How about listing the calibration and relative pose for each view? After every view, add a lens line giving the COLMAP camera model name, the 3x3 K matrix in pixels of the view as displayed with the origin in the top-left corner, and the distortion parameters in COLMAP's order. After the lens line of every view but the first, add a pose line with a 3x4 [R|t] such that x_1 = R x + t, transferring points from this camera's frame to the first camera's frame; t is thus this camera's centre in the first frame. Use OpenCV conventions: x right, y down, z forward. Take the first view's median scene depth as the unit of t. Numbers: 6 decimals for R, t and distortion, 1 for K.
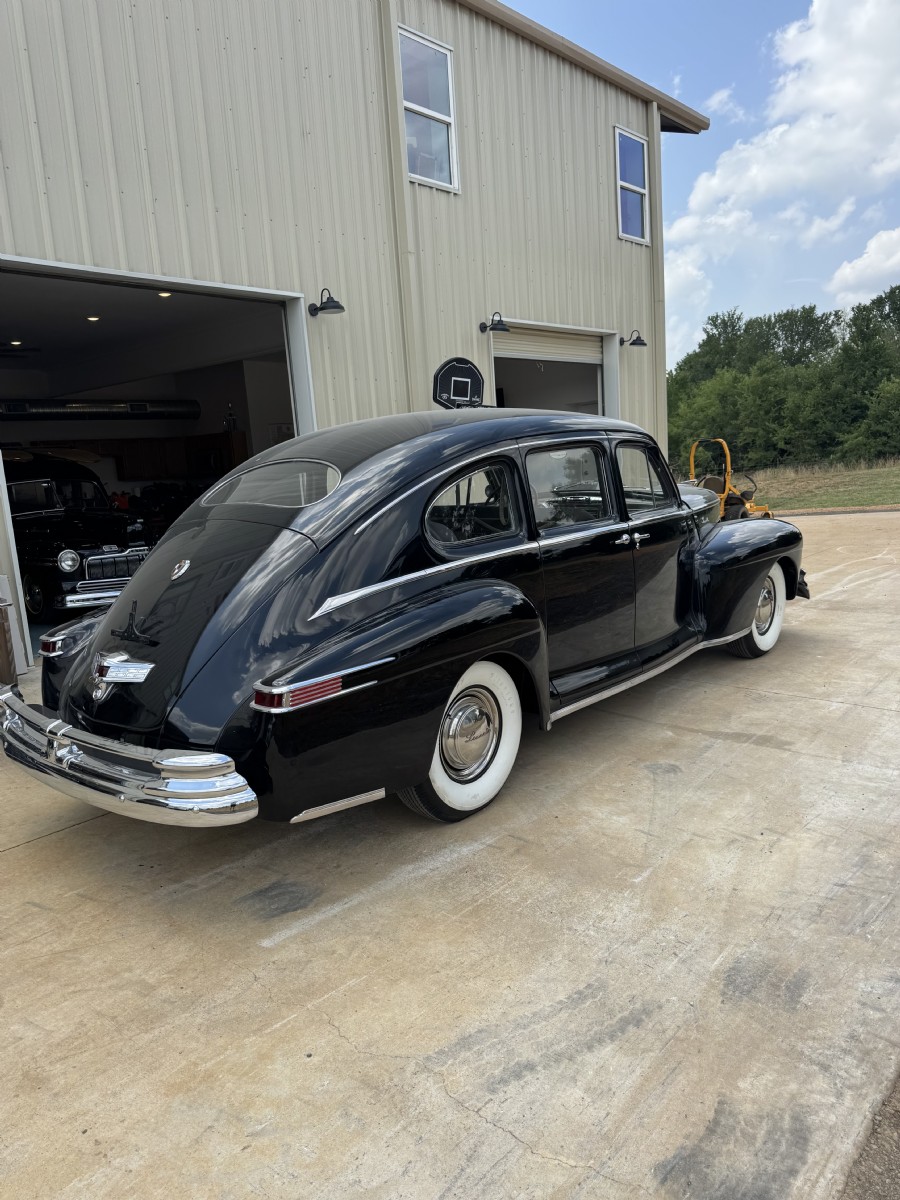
lens RADIAL K [[835.3, 0, 454.3], [0, 835.3, 621.5], [0, 0, 1]] dist [0.016573, -0.005389]
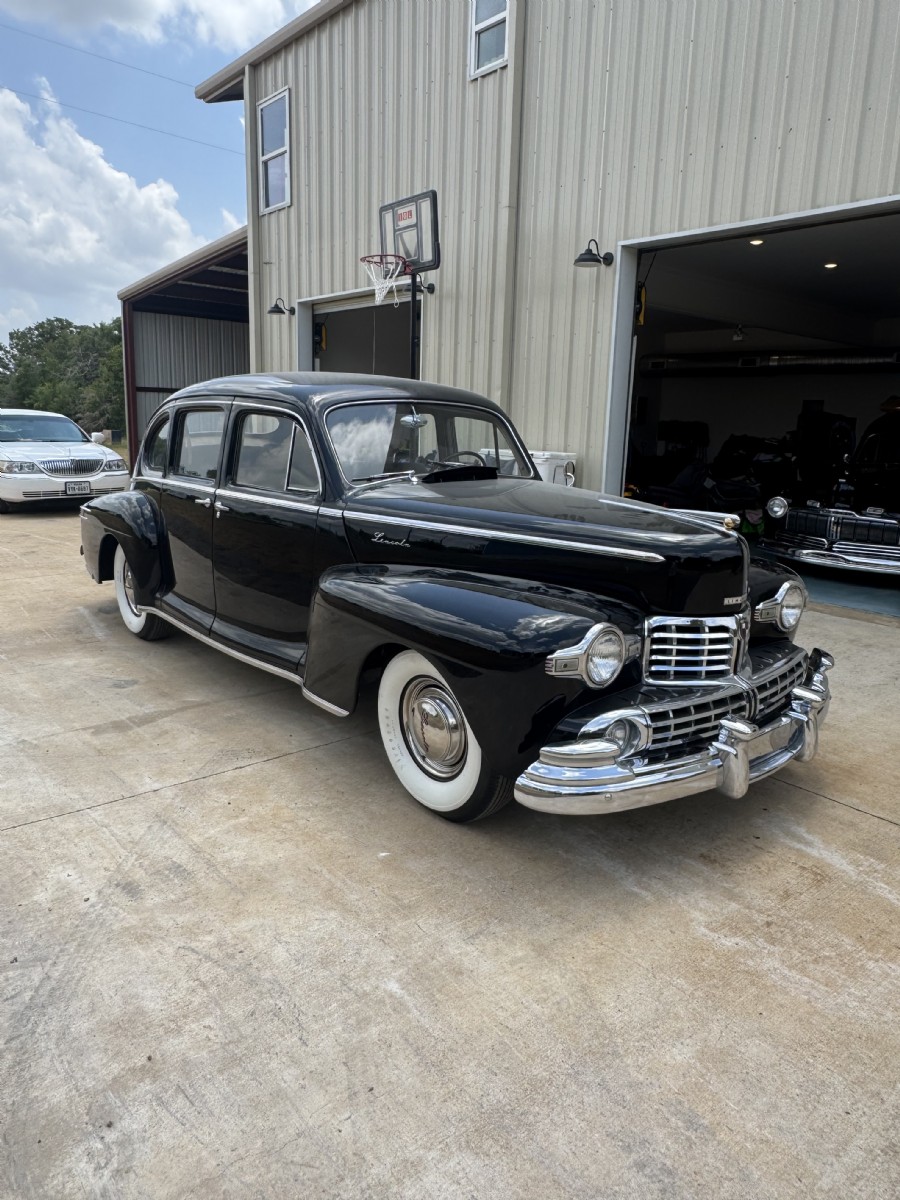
lens RADIAL K [[821.4, 0, 451.2], [0, 821.4, 603.3], [0, 0, 1]] dist [-0.005620, -0.001387]
pose [[-0.157605, 0.264289, -0.951479, 1.170422], [-0.207719, 0.933091, 0.293588, -0.345843], [0.965409, 0.243911, -0.092162, 1.422930]]
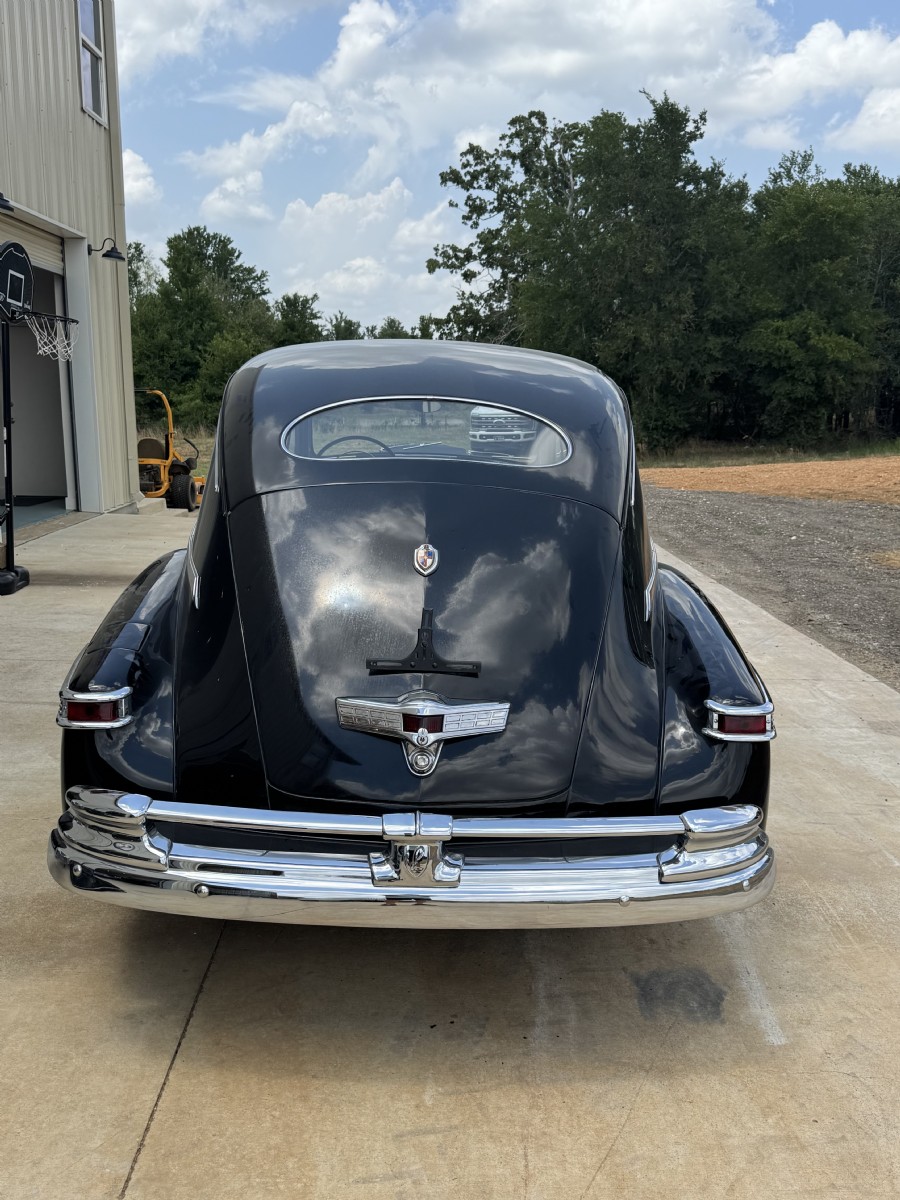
lens RADIAL K [[1072.1, 0, 452.1], [0, 1072.1, 598.0], [0, 0, 1]] dist [0.018672, -0.013311]
pose [[0.734827, -0.049678, 0.676433, -0.675533], [0.066916, 0.997758, 0.000585, -0.019533], [-0.674946, 0.044834, 0.736504, 0.296682]]
